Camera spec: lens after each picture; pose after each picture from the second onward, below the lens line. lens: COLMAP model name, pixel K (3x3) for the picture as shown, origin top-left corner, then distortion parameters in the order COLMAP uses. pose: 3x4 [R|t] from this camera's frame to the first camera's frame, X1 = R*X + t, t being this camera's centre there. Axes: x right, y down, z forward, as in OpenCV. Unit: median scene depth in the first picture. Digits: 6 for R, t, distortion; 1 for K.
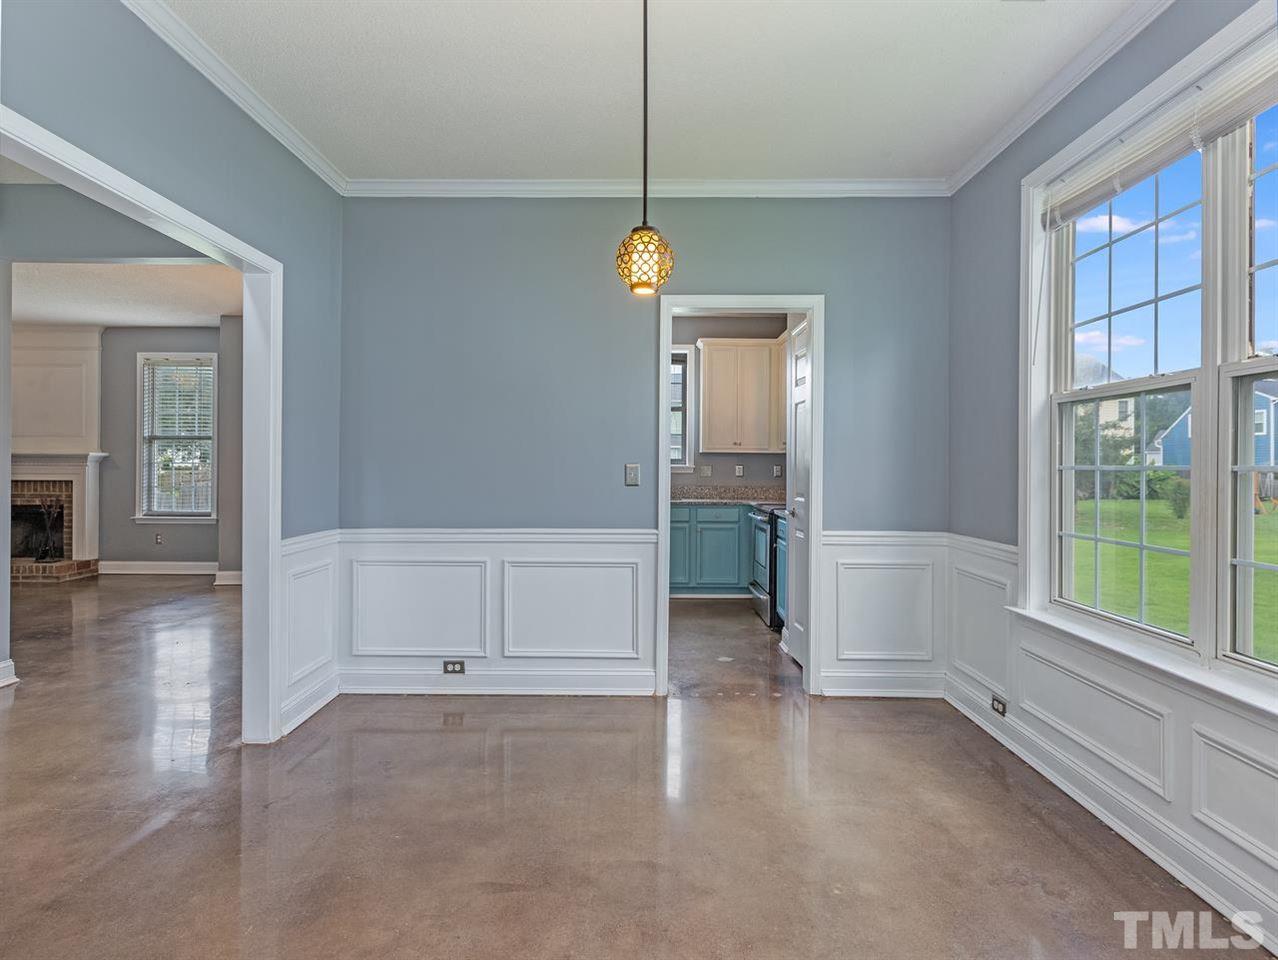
lens RADIAL K [[664.4, 0, 638.9], [0, 664.4, 453.2], [0, 0, 1]] dist [0.001710, 0.001069]
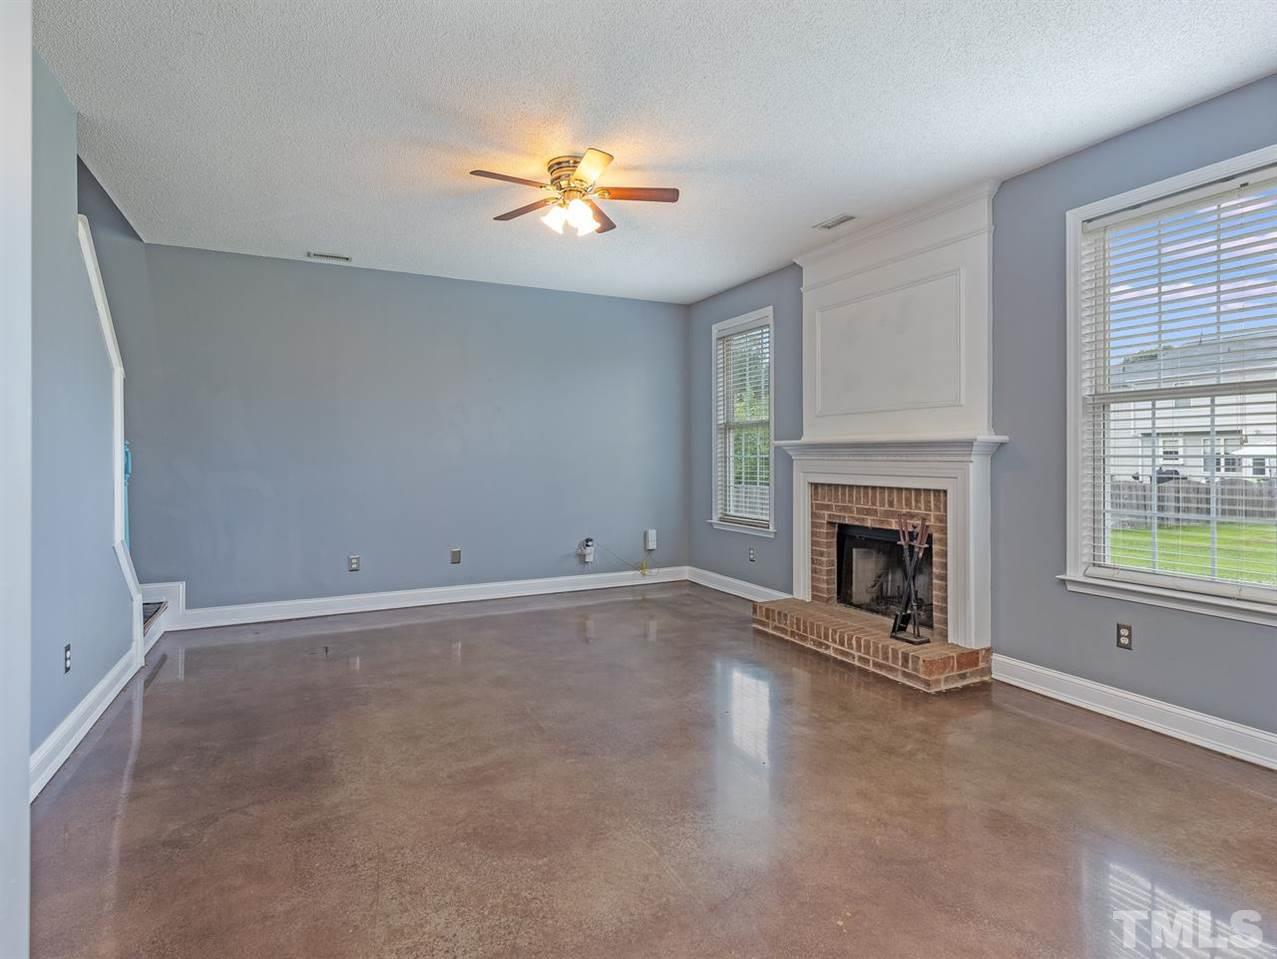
lens RADIAL K [[663.9, 0, 638.4], [0, 663.9, 452.8], [0, 0, 1]] dist [0.001710, 0.001069]
pose [[0.452190, -0.011897, -0.891843, -0.493913], [0.003846, 0.999928, -0.011388, 0.017101], [0.891914, 0.001719, 0.452203, 0.547129]]
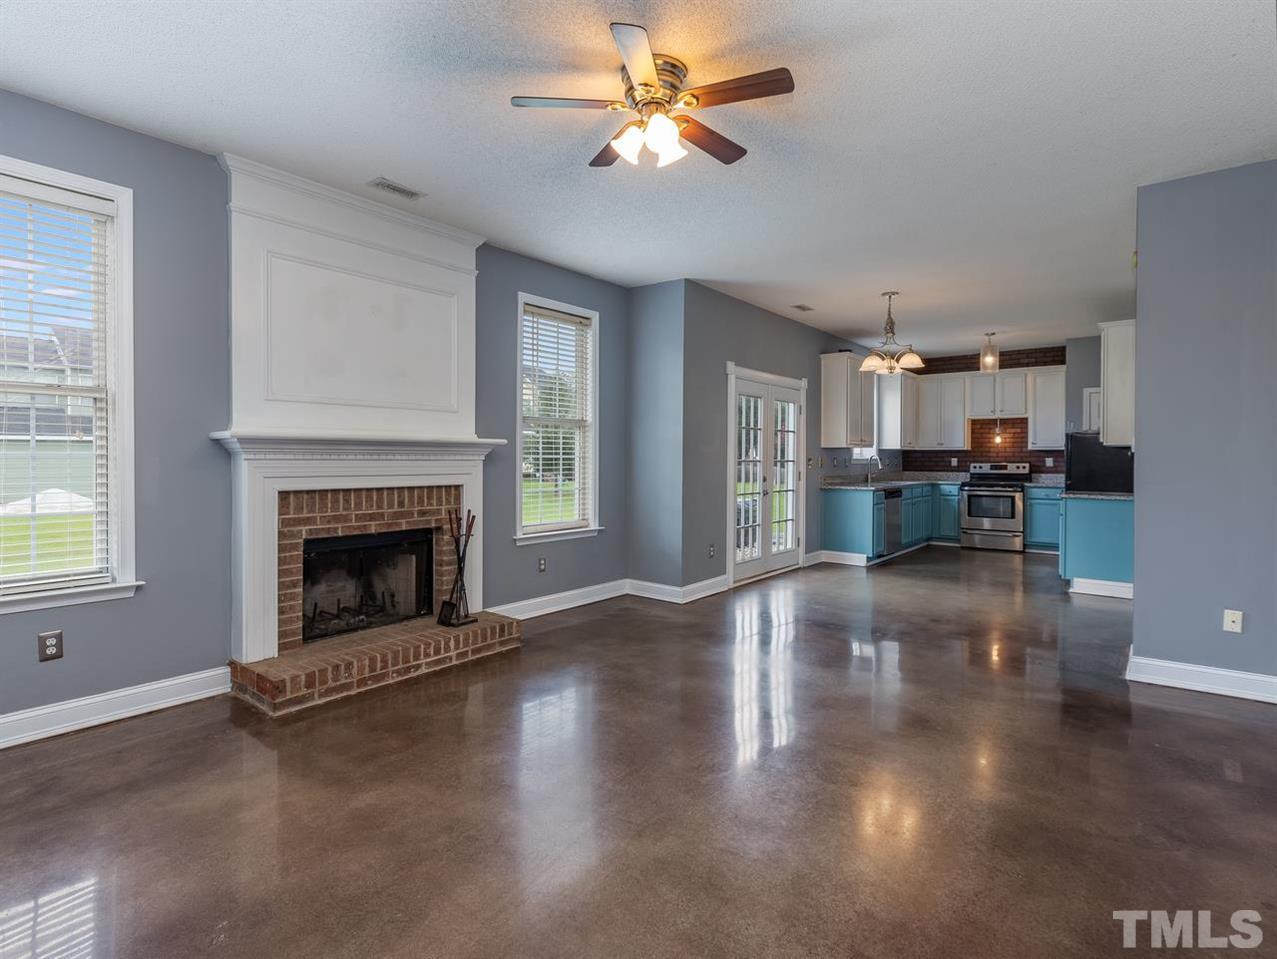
lens RADIAL K [[652.4, 0, 634.4], [0, 652.4, 463.4], [0, 0, 1]] dist [-0.001183, 0.000018]
pose [[0.630977, -0.012340, 0.775704, -1.206817], [-0.000540, 0.999866, 0.016345, 0.012044], [-0.775802, -0.010732, 0.630886, 0.503755]]
